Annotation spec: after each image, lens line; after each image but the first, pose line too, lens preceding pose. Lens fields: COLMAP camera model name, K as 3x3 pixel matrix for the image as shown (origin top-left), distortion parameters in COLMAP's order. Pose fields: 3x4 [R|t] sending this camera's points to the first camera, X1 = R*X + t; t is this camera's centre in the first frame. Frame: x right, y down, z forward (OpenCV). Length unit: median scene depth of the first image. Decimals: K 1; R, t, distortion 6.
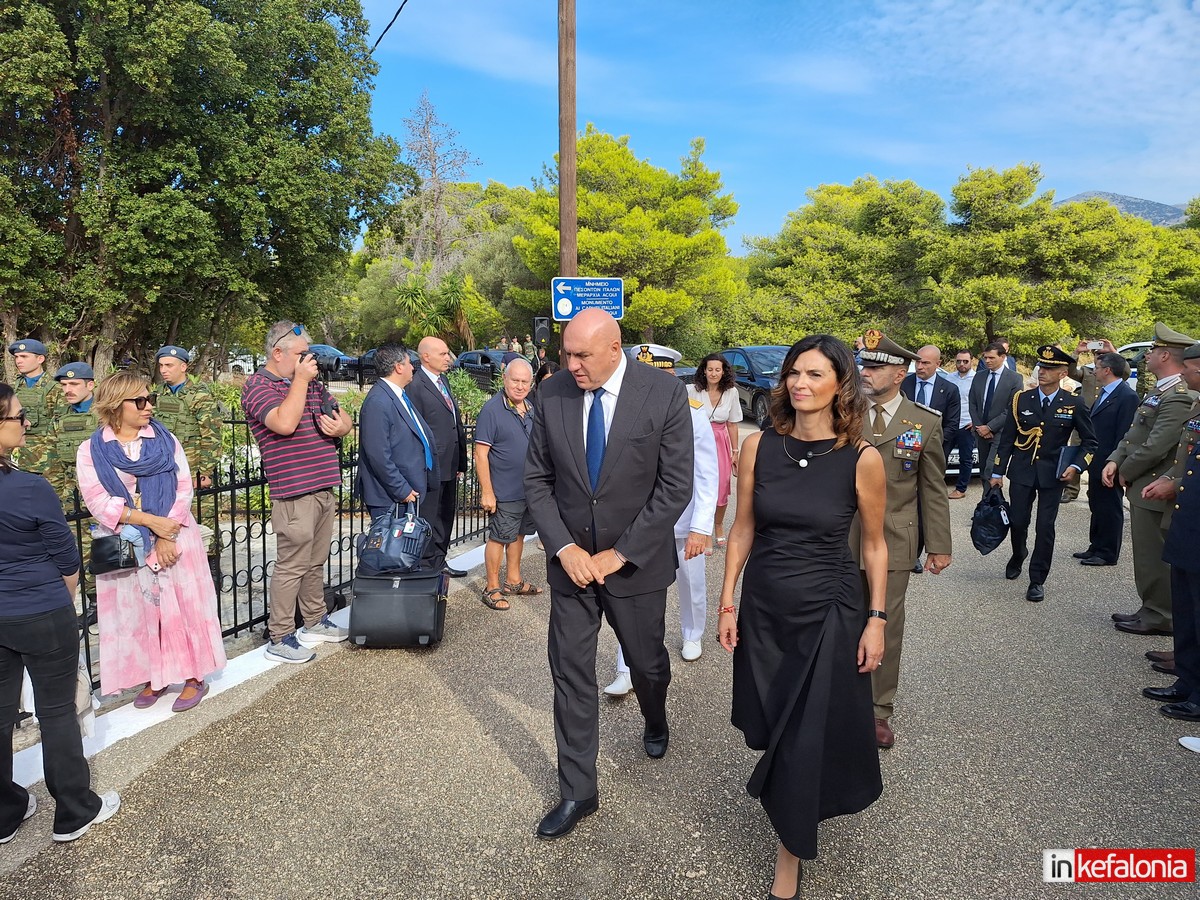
lens RADIAL K [[798.4, 0, 600.0], [0, 798.4, 450.0], [0, 0, 1]] dist [0.094249, -0.124188]
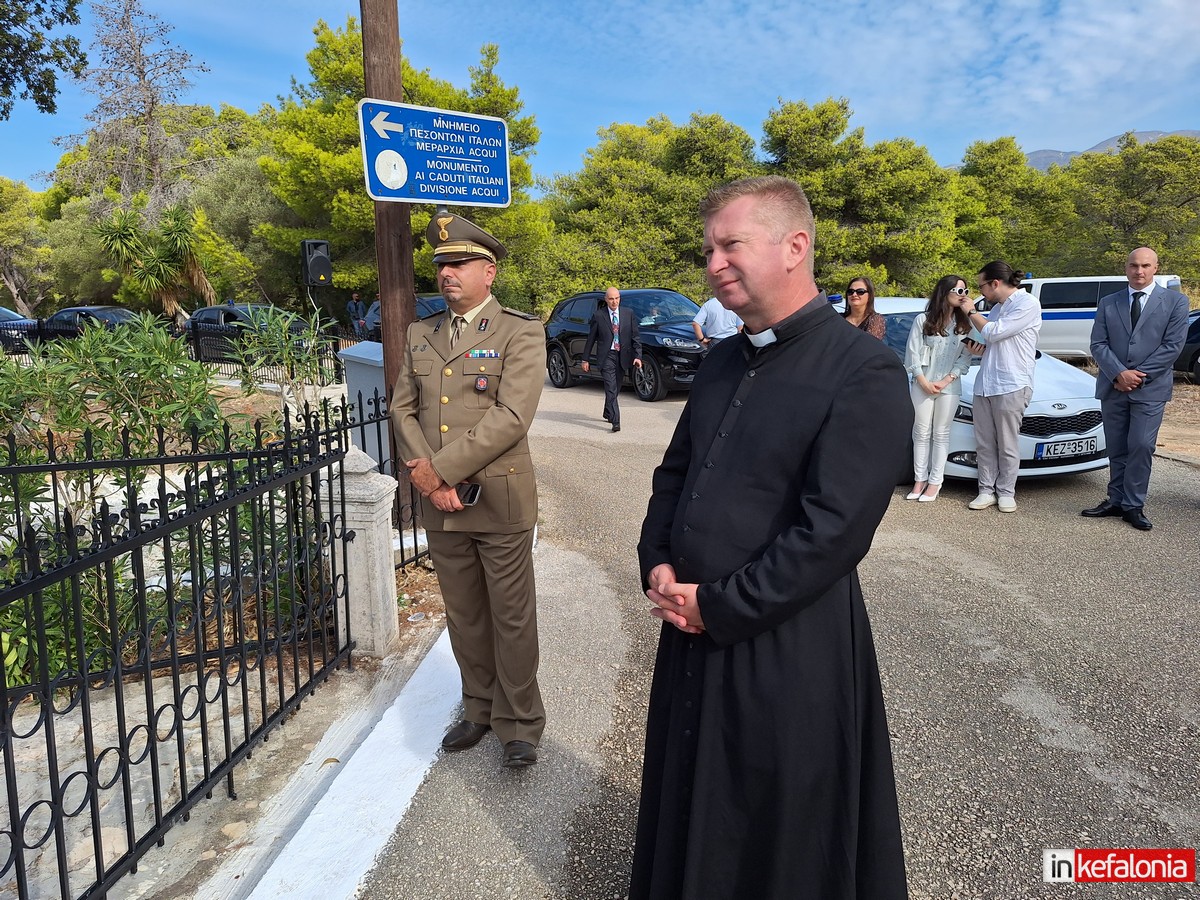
lens RADIAL K [[704.4, 0, 548.9], [0, 704.4, 443.7], [0, 0, 1]] dist [0.084720, -0.070642]
pose [[0.965756, -0.064449, 0.251319, -0.031575], [0.050959, 0.996907, 0.059825, -0.020615], [-0.254397, -0.044970, 0.966054, 0.265648]]
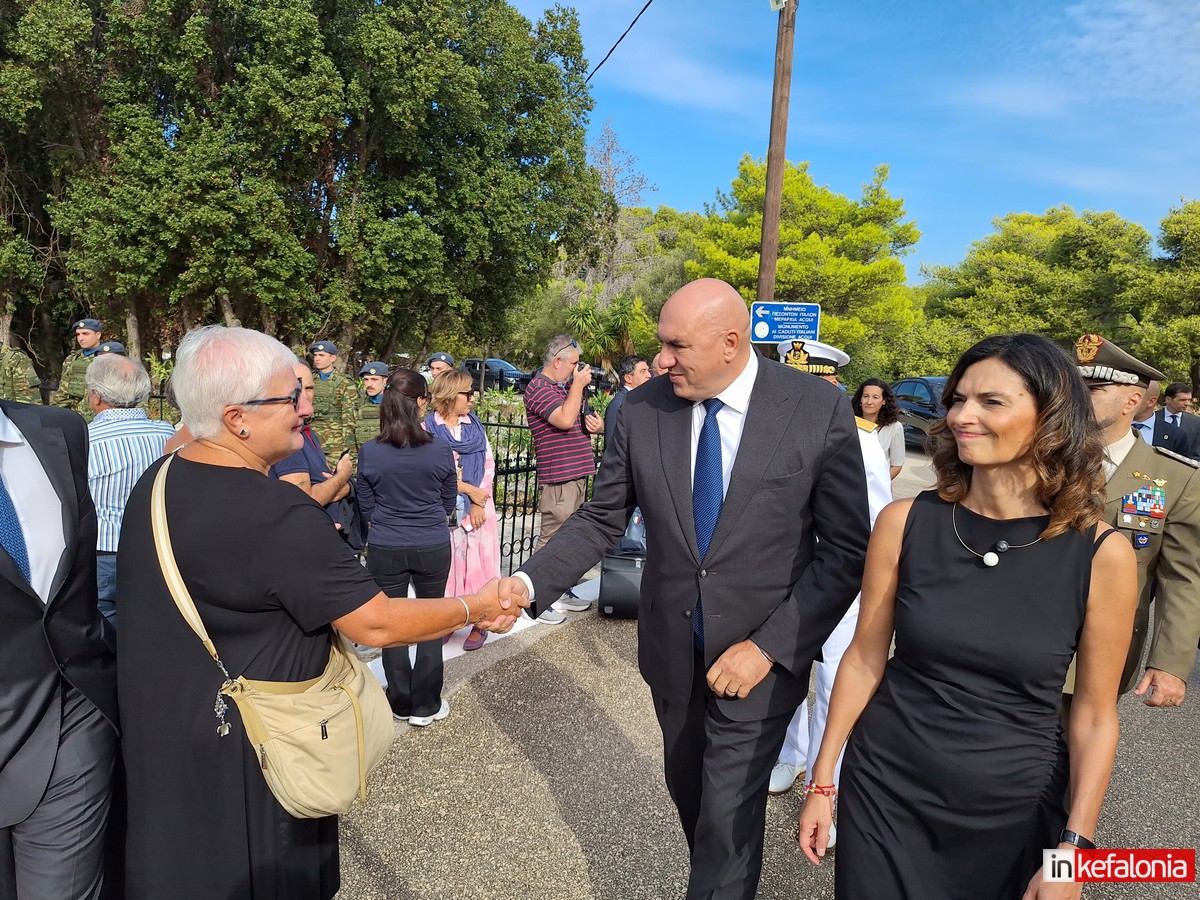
lens RADIAL K [[810.7, 0, 597.5], [0, 810.7, 473.4], [0, 0, 1]] dist [0.045953, -0.050708]
pose [[0.983914, 0.066945, -0.165624, -0.030433], [-0.067231, 0.997730, 0.003885, 0.008455], [0.165508, 0.007312, 0.986181, -0.037306]]
